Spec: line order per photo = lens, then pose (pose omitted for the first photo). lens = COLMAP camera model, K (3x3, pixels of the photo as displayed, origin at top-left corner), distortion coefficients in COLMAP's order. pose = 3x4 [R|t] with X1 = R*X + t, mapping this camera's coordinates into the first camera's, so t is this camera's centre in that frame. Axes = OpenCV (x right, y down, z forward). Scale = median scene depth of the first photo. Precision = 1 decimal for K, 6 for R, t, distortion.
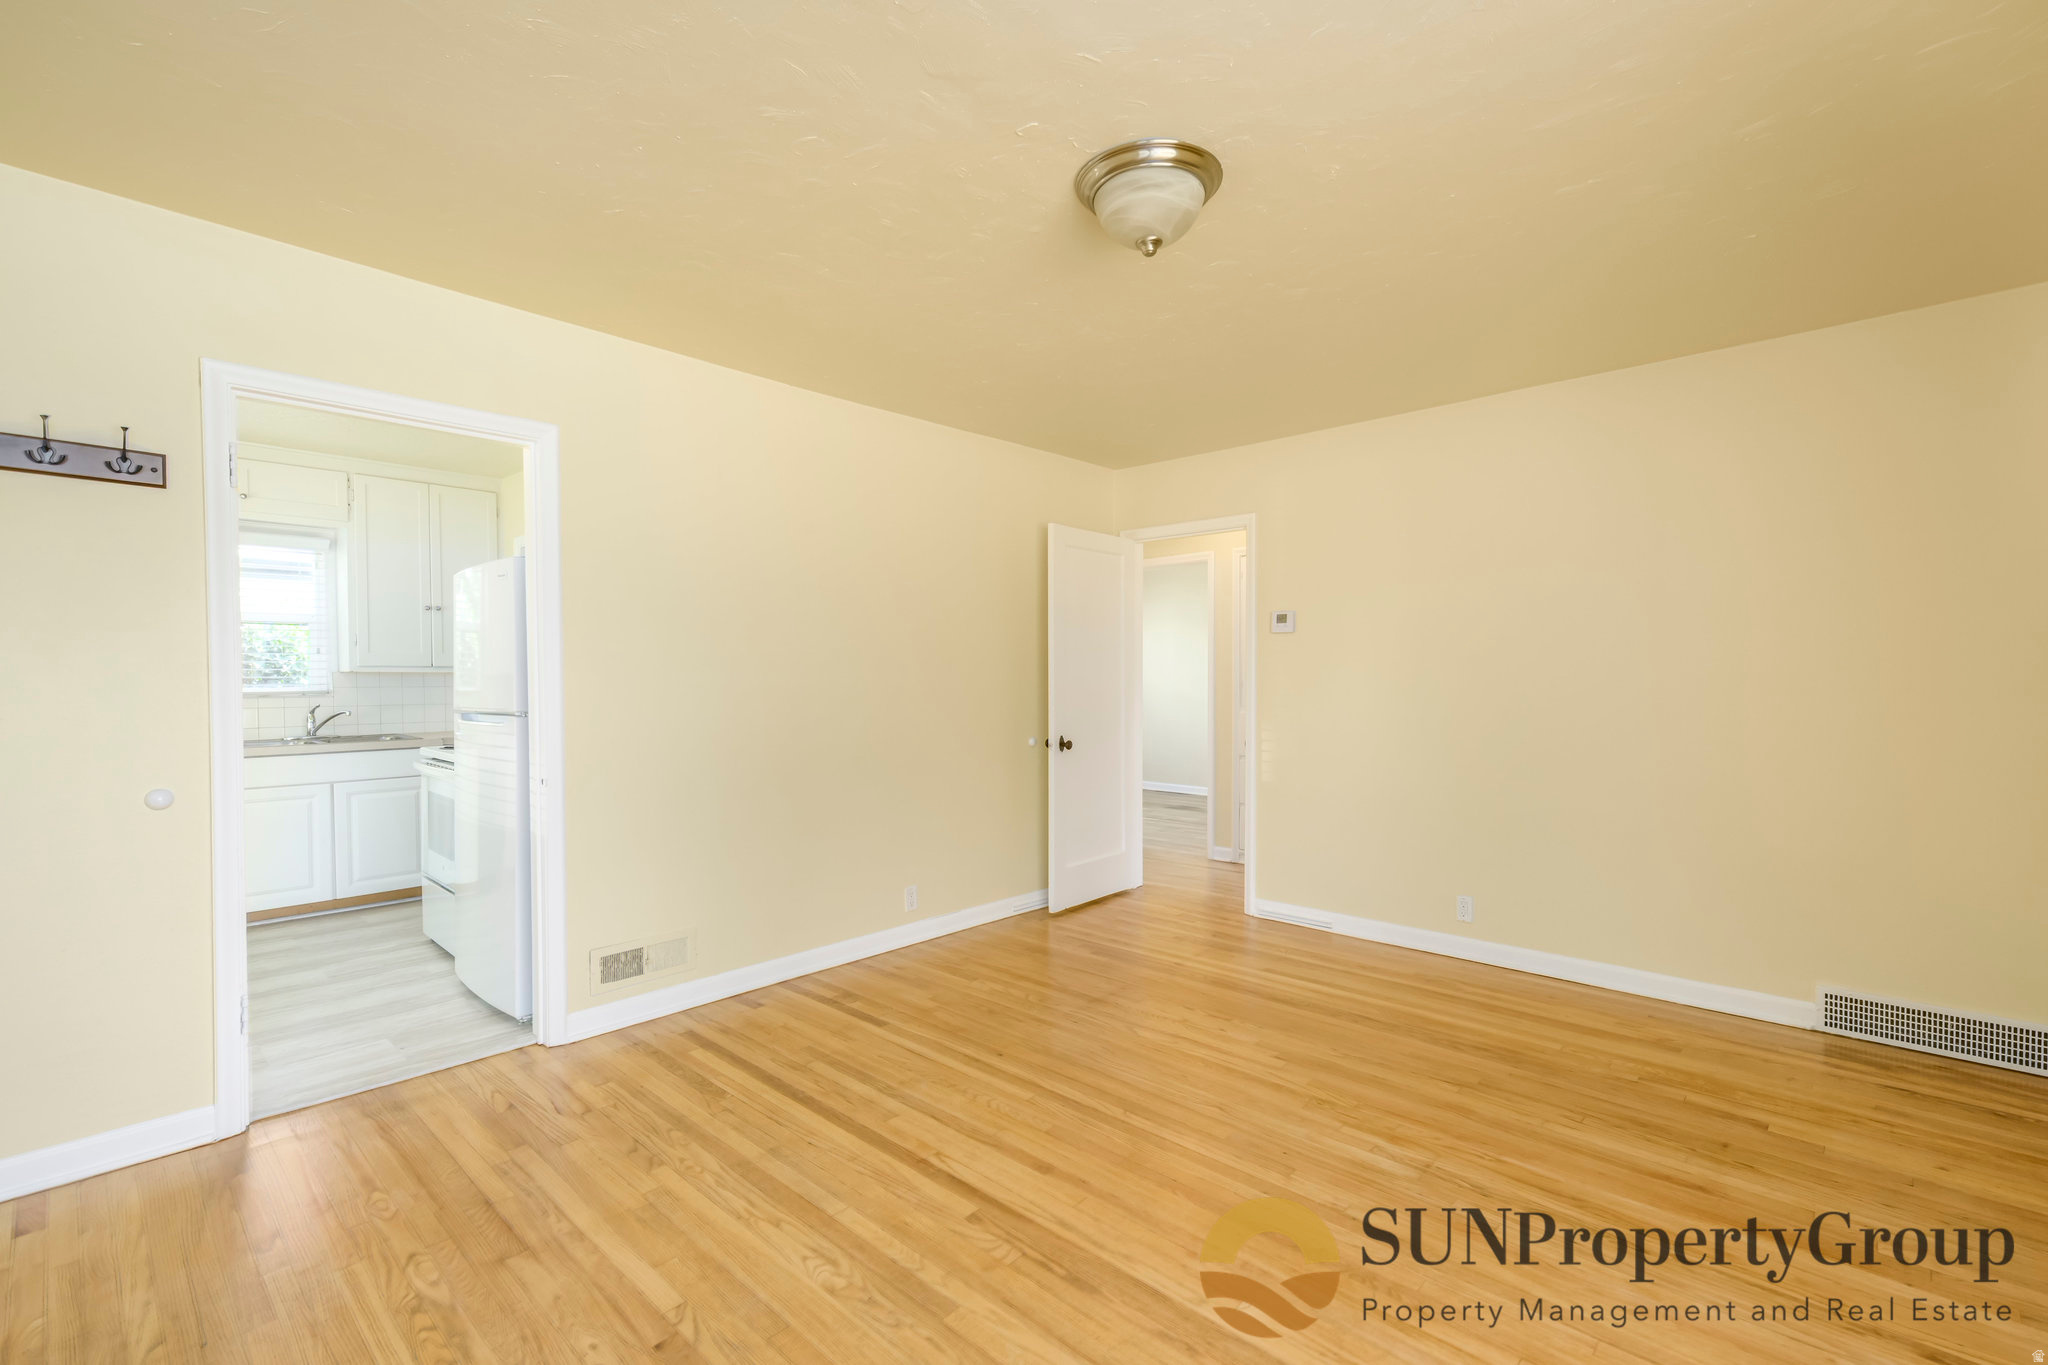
lens RADIAL K [[906.2, 0, 1023.0], [0, 906.2, 683.7], [0, 0, 1]] dist [-0.003884, -0.000183]
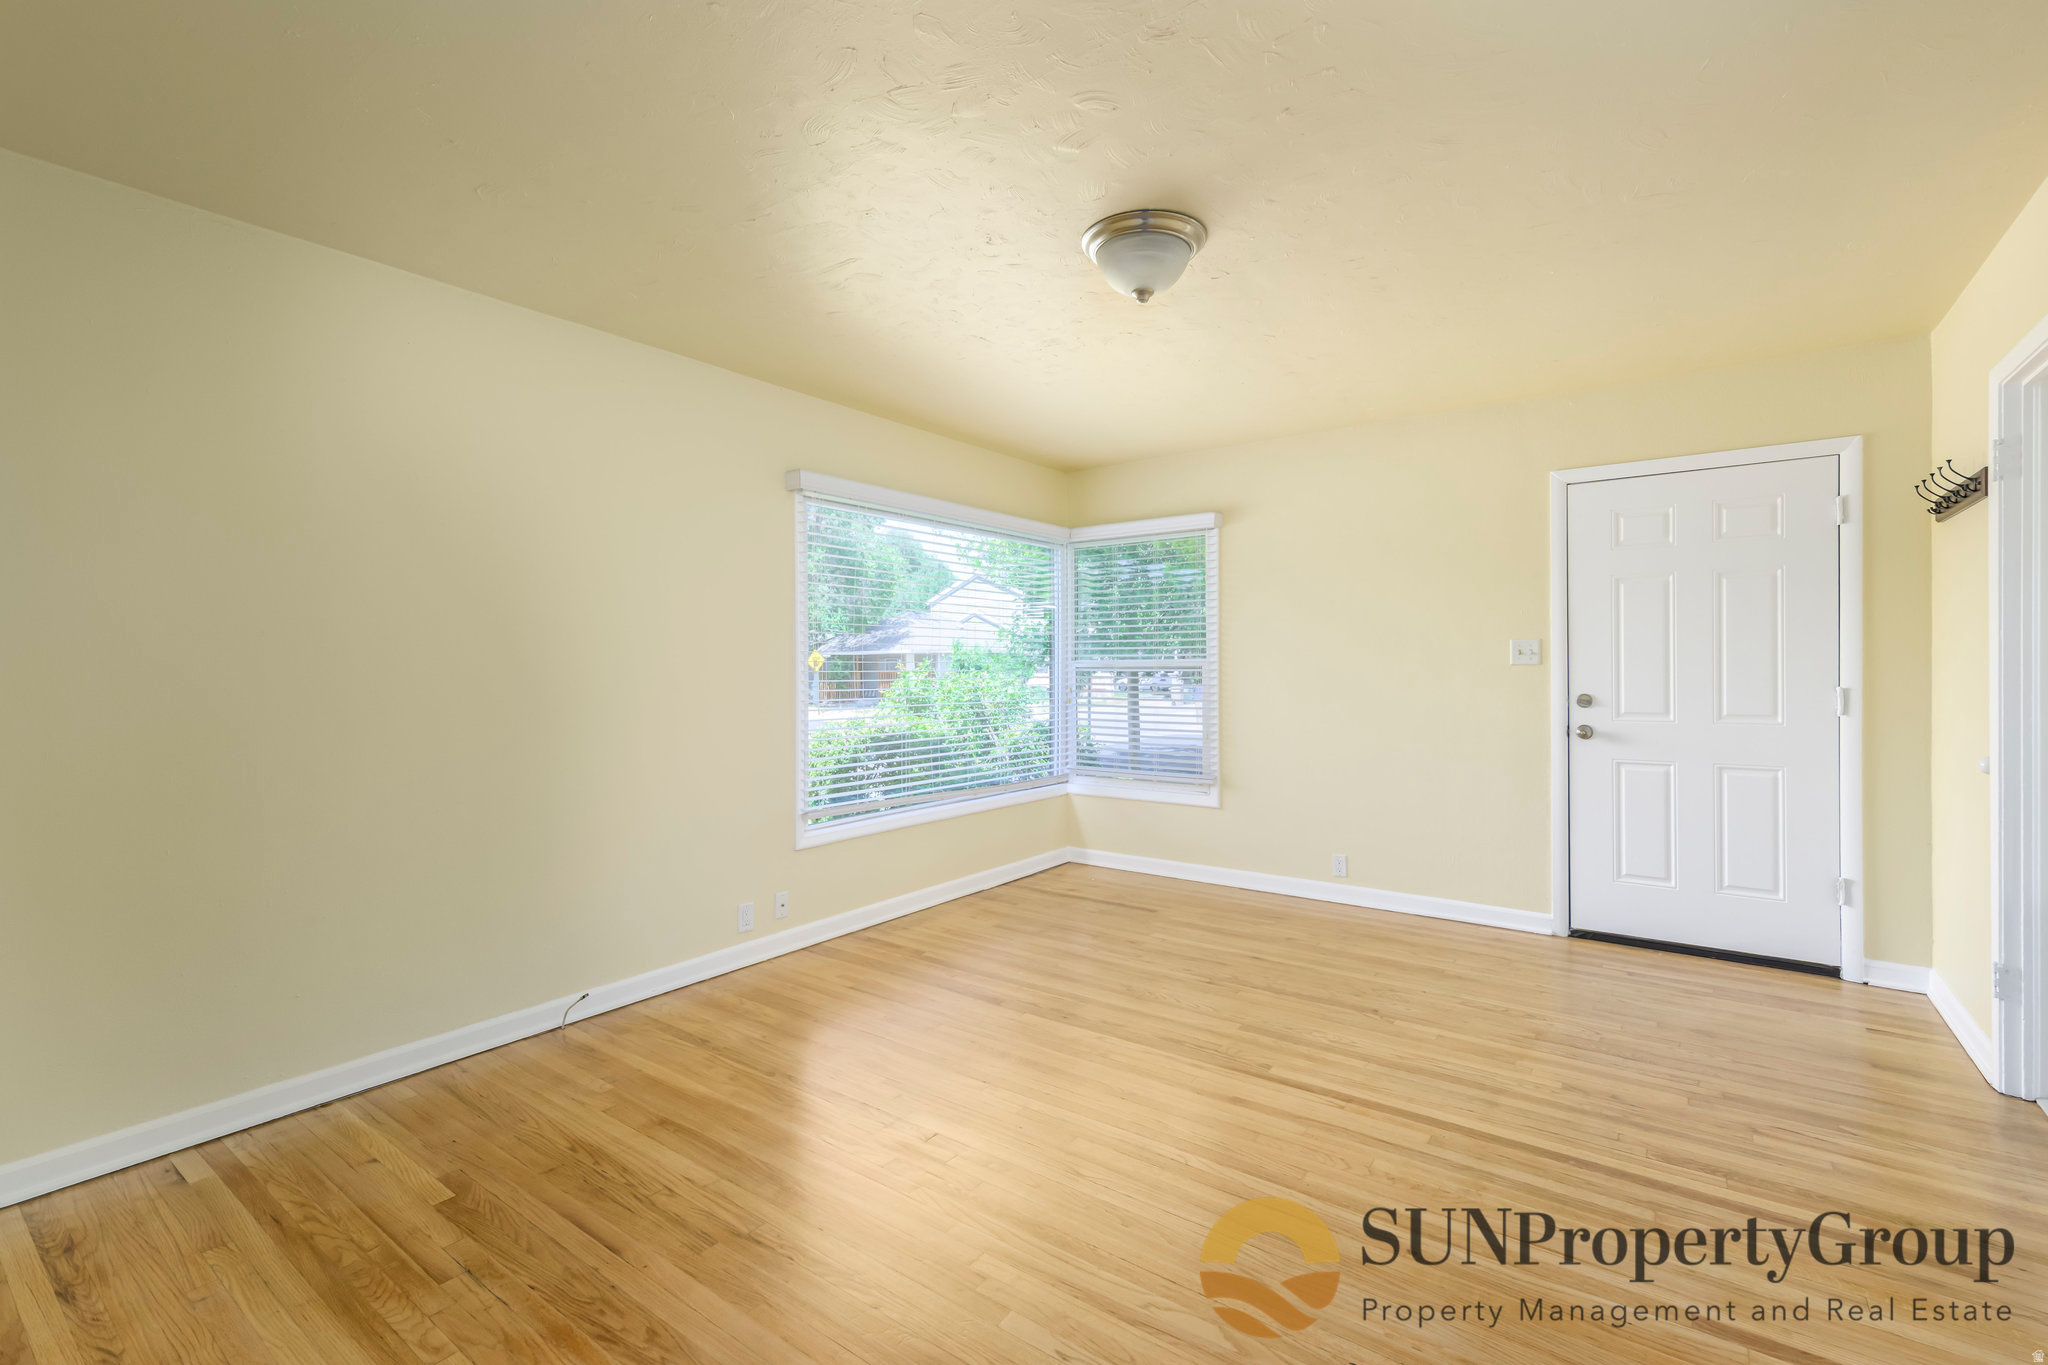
lens RADIAL K [[906.2, 0, 1018.3], [0, 906.2, 670.7], [0, 0, 1]] dist [-0.003884, -0.000183]
pose [[-0.994256, 0.011342, -0.106422, 0.402715], [0.010650, 0.999918, 0.007066, -0.012305], [0.106494, 0.005892, -0.994296, 2.056811]]
